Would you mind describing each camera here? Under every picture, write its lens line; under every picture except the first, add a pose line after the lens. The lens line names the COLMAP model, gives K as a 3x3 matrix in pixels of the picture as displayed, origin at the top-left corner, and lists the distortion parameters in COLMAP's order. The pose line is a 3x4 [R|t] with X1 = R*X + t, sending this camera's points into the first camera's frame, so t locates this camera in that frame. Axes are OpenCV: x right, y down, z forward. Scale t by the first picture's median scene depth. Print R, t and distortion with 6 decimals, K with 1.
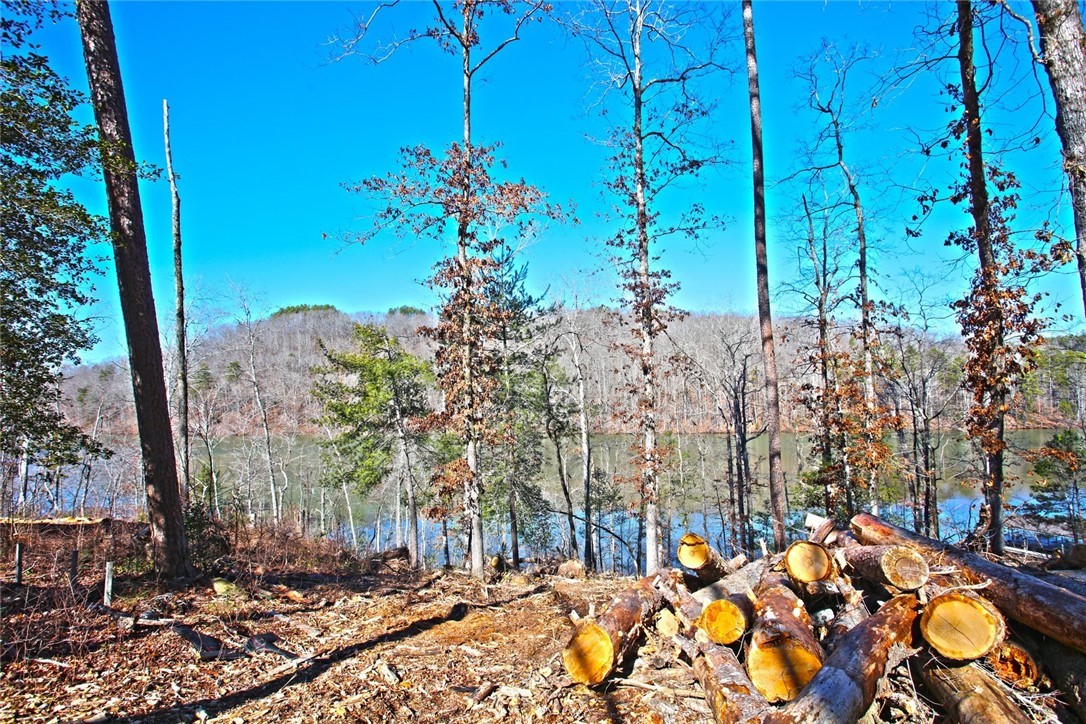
lens RADIAL K [[570.4, 0, 544.8], [0, 570.4, 366.8], [0, 0, 1]] dist [-0.037505, 0.043837]
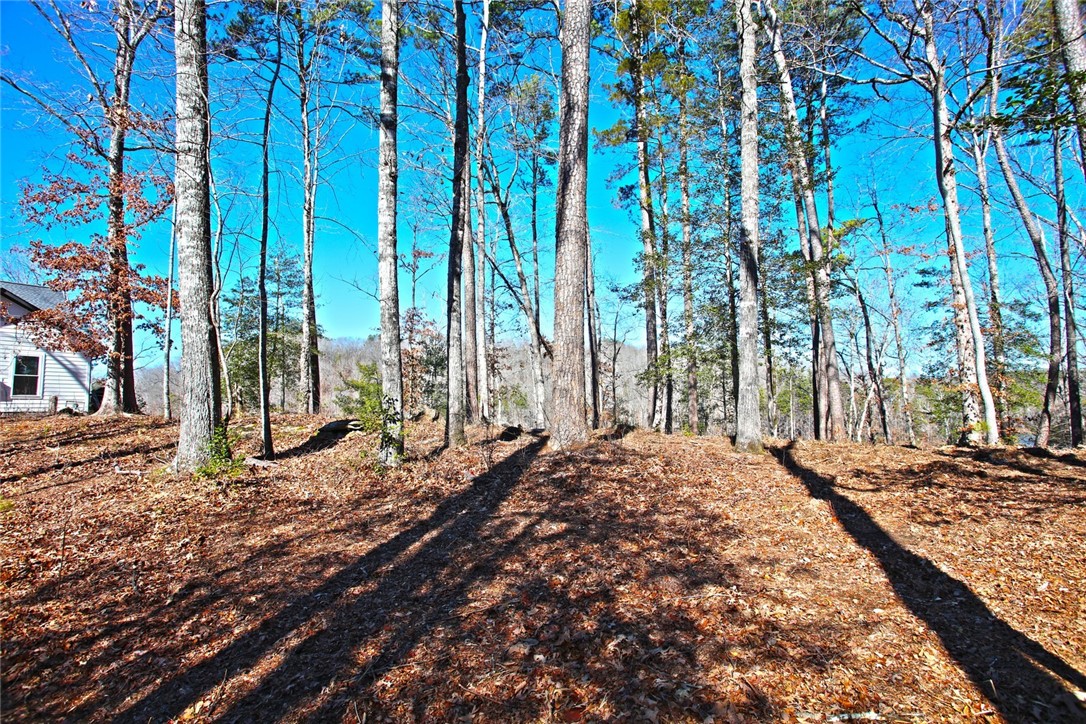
lens RADIAL K [[570.4, 0, 544.8], [0, 570.4, 366.8], [0, 0, 1]] dist [-0.037505, 0.043837]
pose [[0.999536, 0.020013, 0.022958, 0.343392], [-0.018920, 0.998722, -0.046870, 0.010677], [-0.023867, 0.046414, 0.998637, -1.314902]]
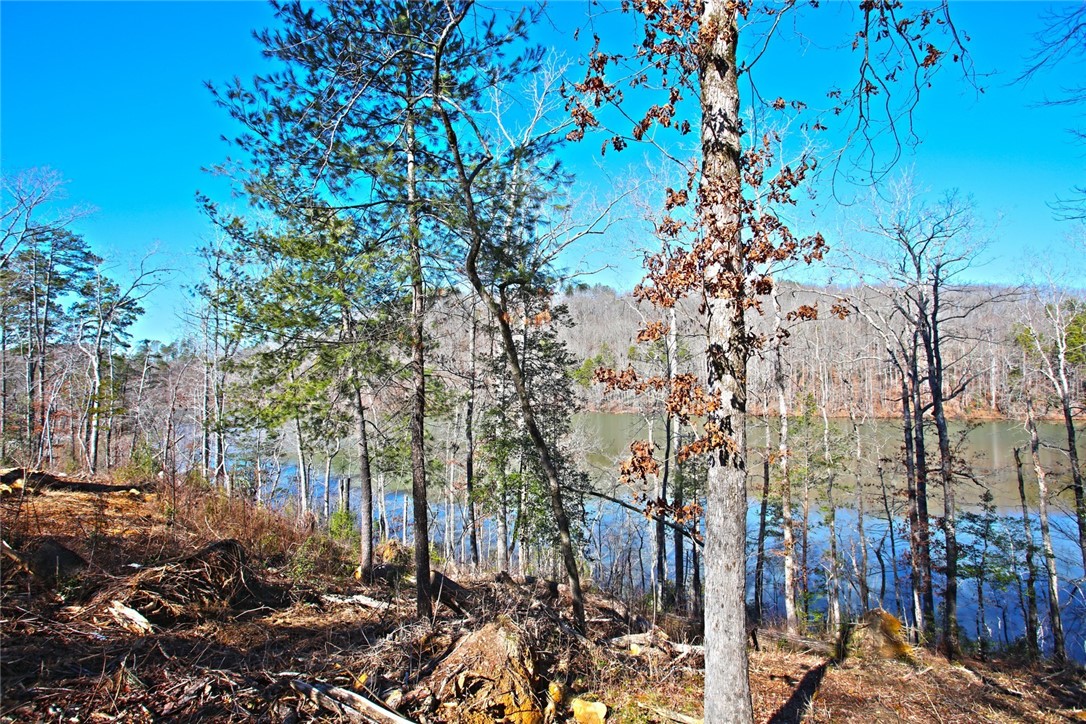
lens RADIAL K [[570.4, 0, 544.8], [0, 570.4, 366.8], [0, 0, 1]] dist [-0.037505, 0.043837]
pose [[0.976446, 0.004981, -0.215706, 0.063538], [0.001416, 0.999564, 0.029492, 0.074276], [0.215758, -0.029103, 0.976013, 0.291130]]
